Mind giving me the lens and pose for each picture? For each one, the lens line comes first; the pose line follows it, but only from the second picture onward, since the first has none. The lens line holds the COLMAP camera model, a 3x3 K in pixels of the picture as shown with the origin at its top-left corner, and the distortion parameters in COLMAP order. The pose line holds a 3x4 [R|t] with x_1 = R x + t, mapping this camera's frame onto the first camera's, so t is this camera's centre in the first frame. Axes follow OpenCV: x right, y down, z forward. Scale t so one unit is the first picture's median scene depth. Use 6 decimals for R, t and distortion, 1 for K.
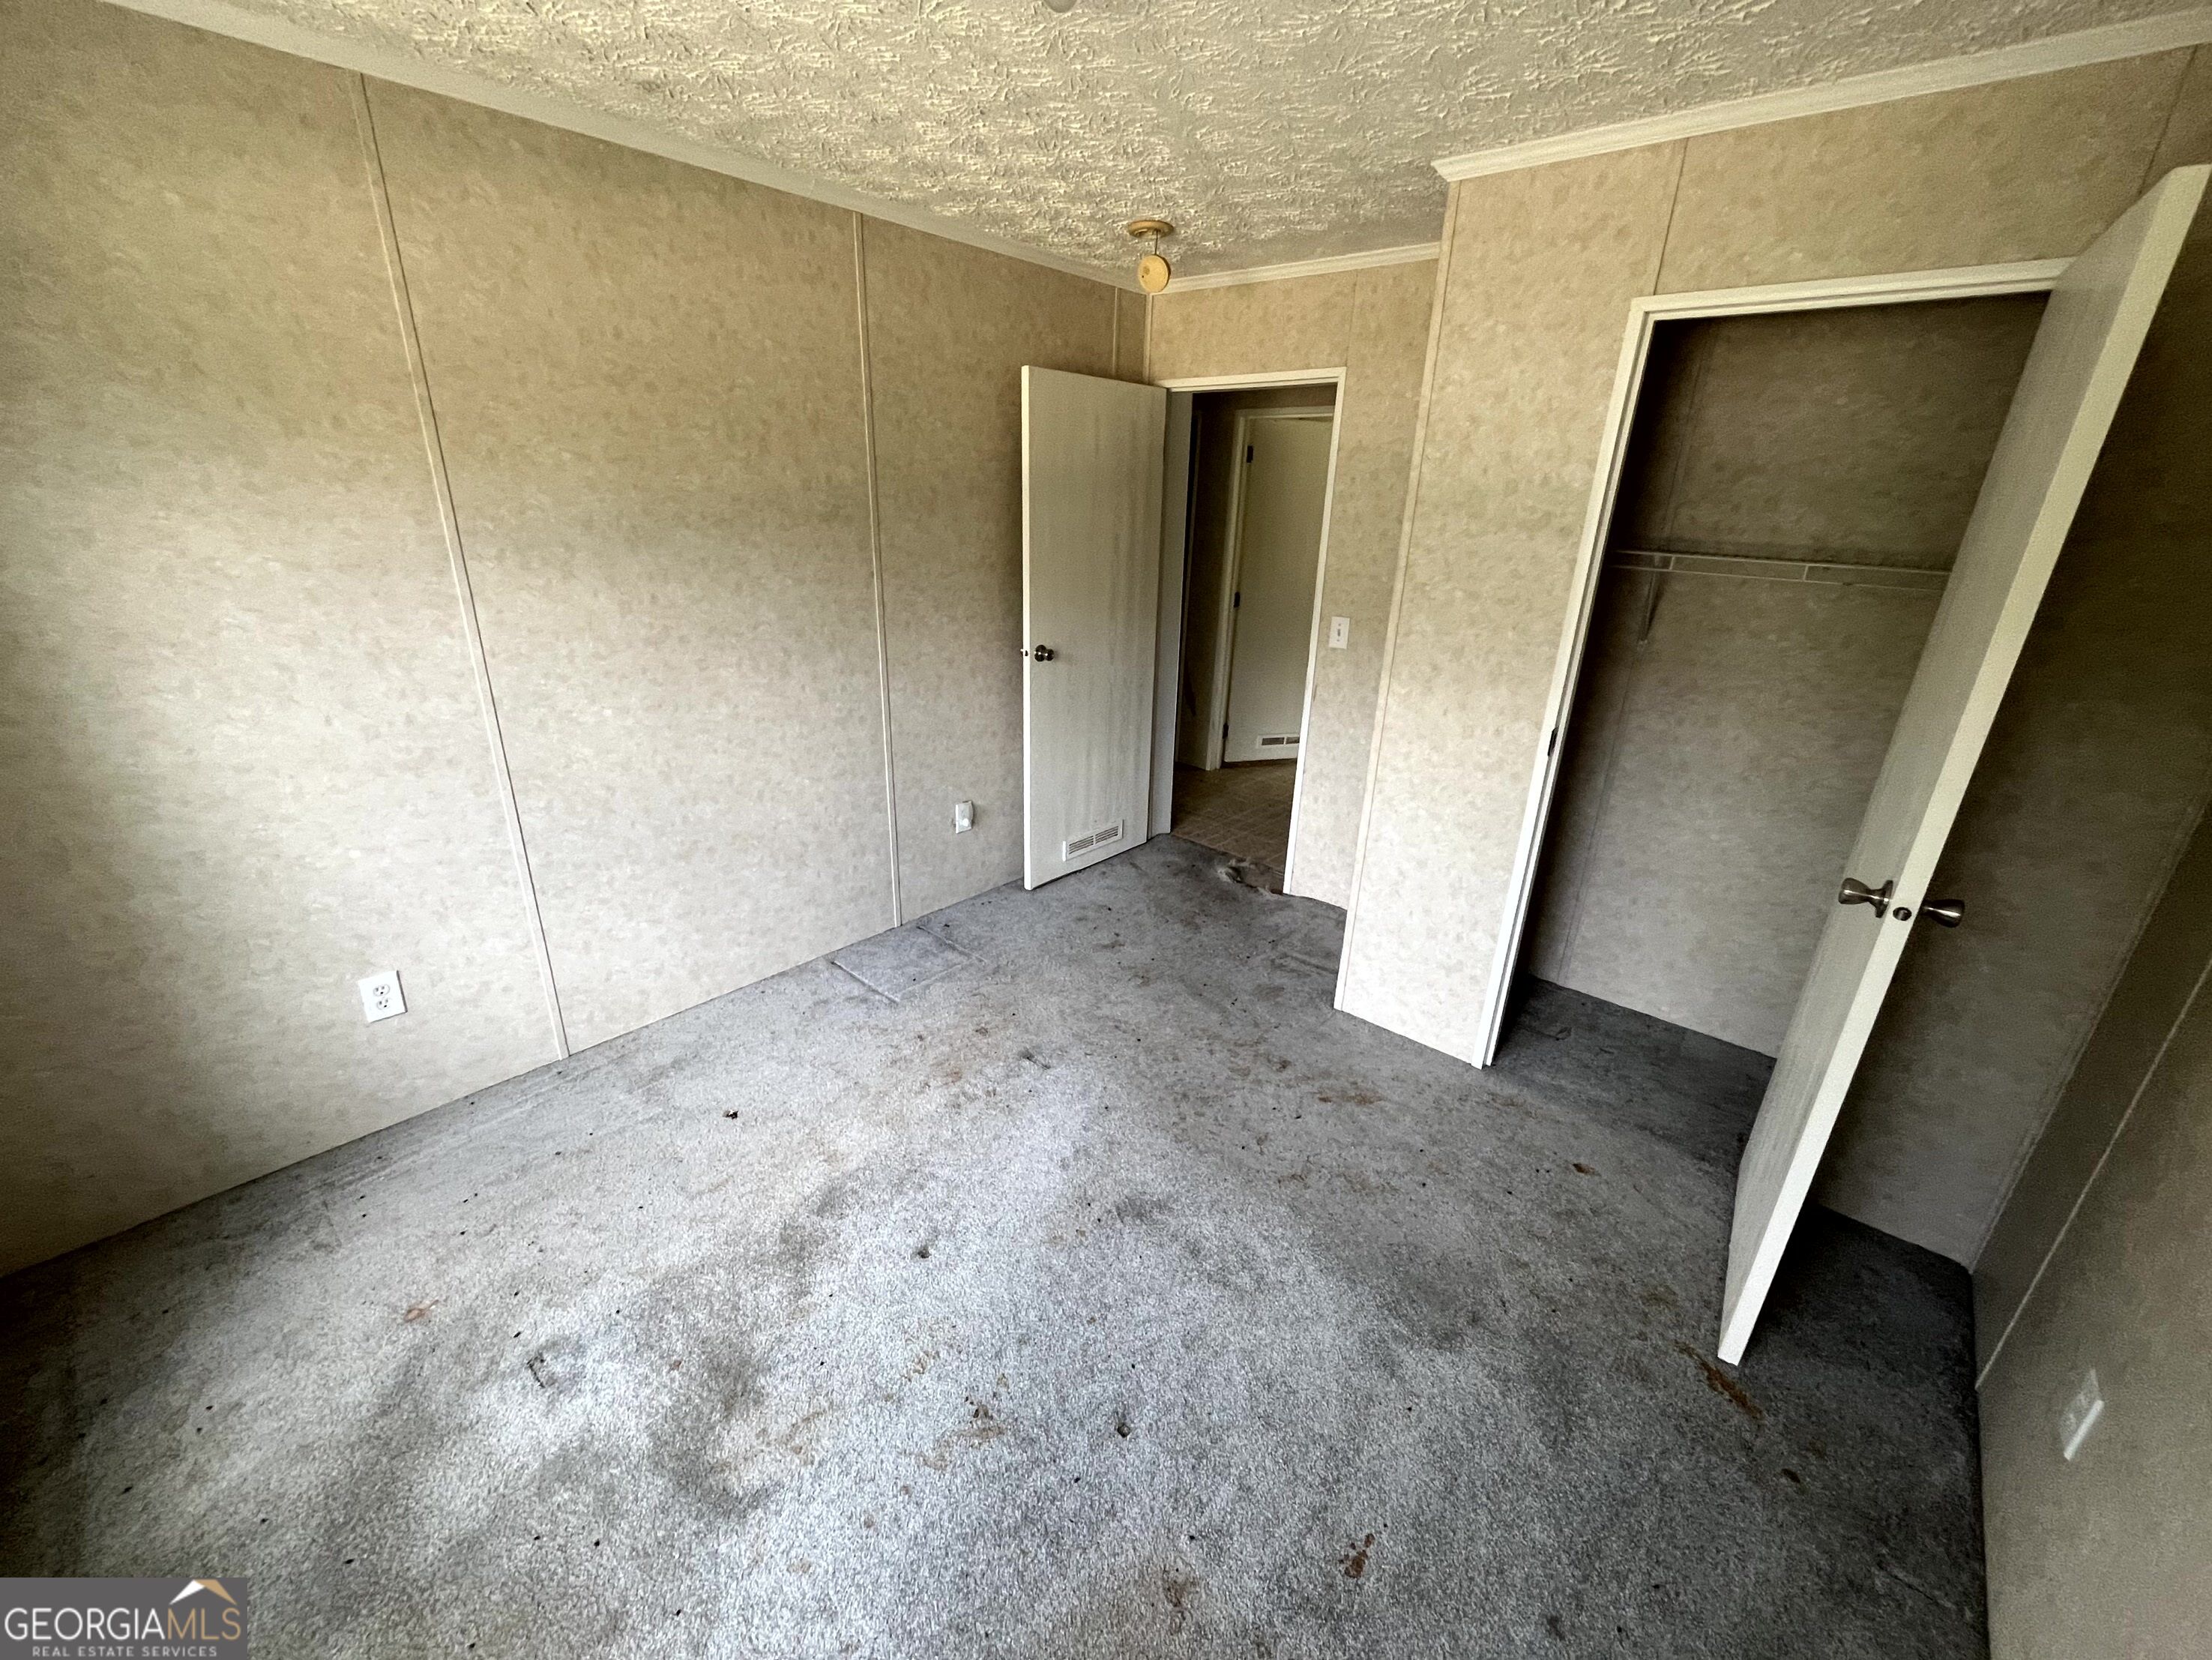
lens RADIAL K [[896.3, 0, 1098.3], [0, 896.3, 826.1], [0, 0, 1]] dist [-0.001614, -0.000477]
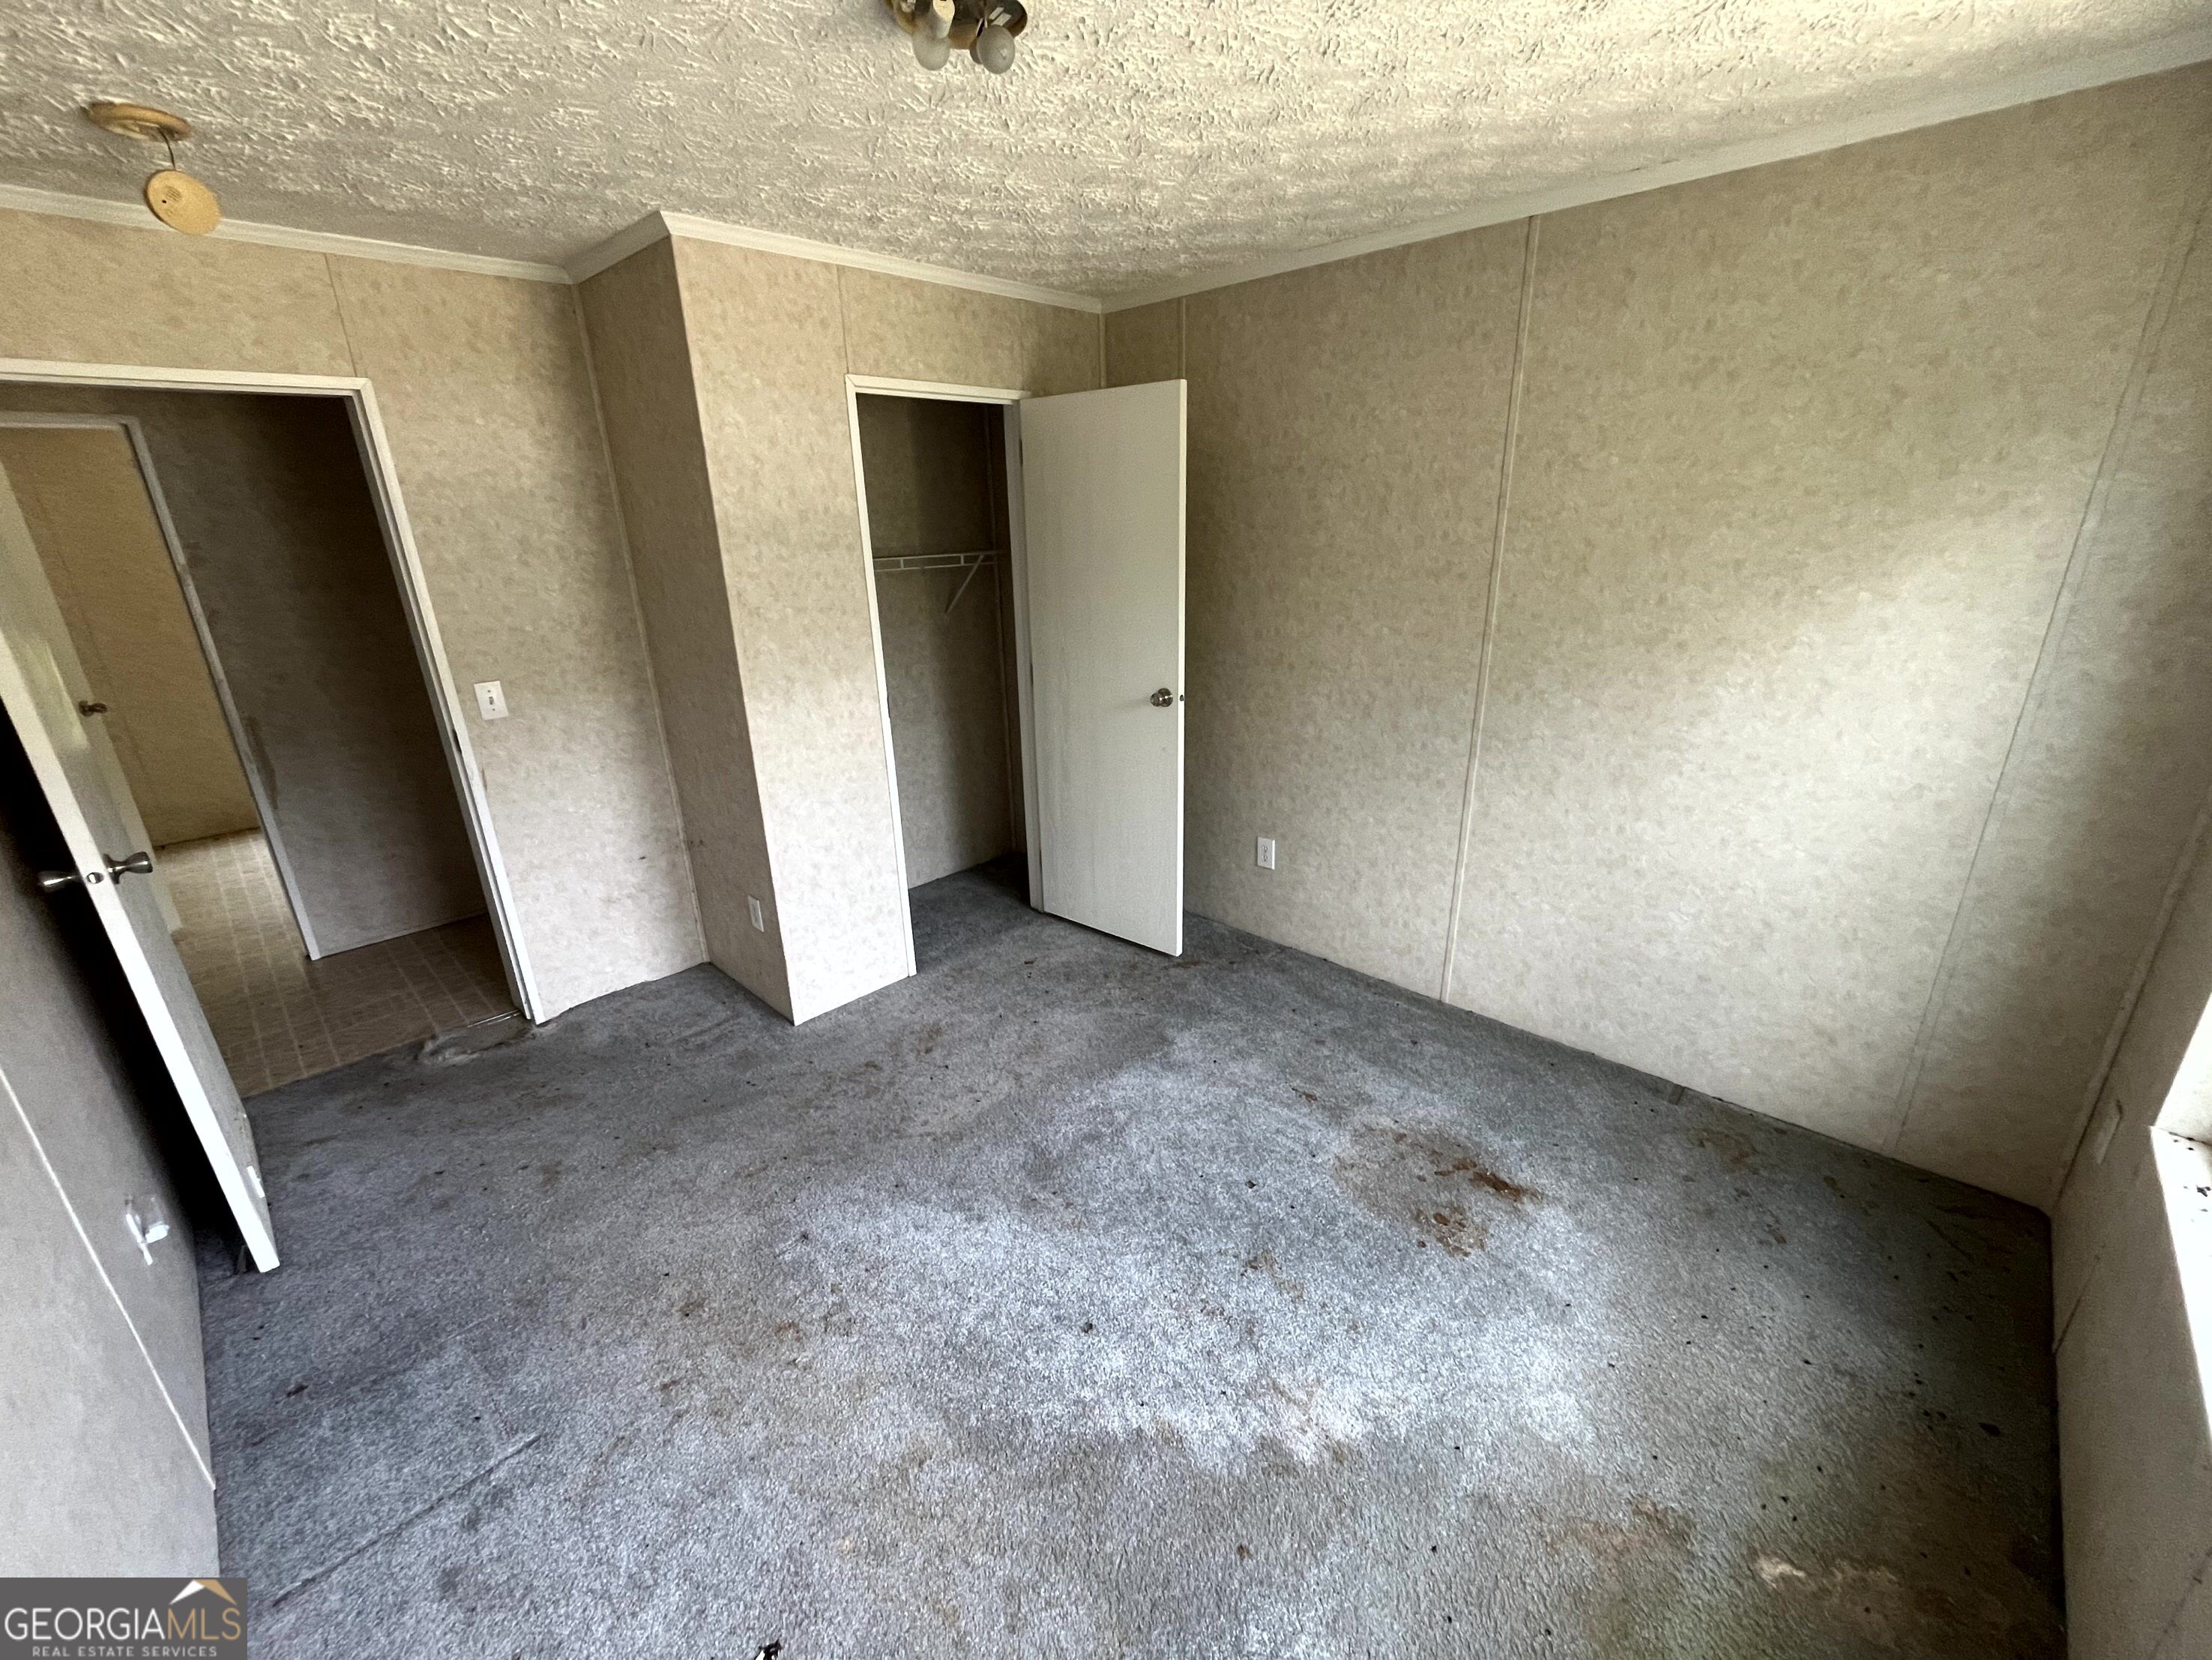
lens RADIAL K [[896.3, 0, 1098.3], [0, 896.3, 826.1], [0, 0, 1]] dist [-0.001614, -0.000477]
pose [[0.048417, -0.356717, 0.932957, -0.732863], [0.379930, 0.870419, 0.313088, -0.227775], [-0.923747, 0.339300, 0.177671, 0.528353]]
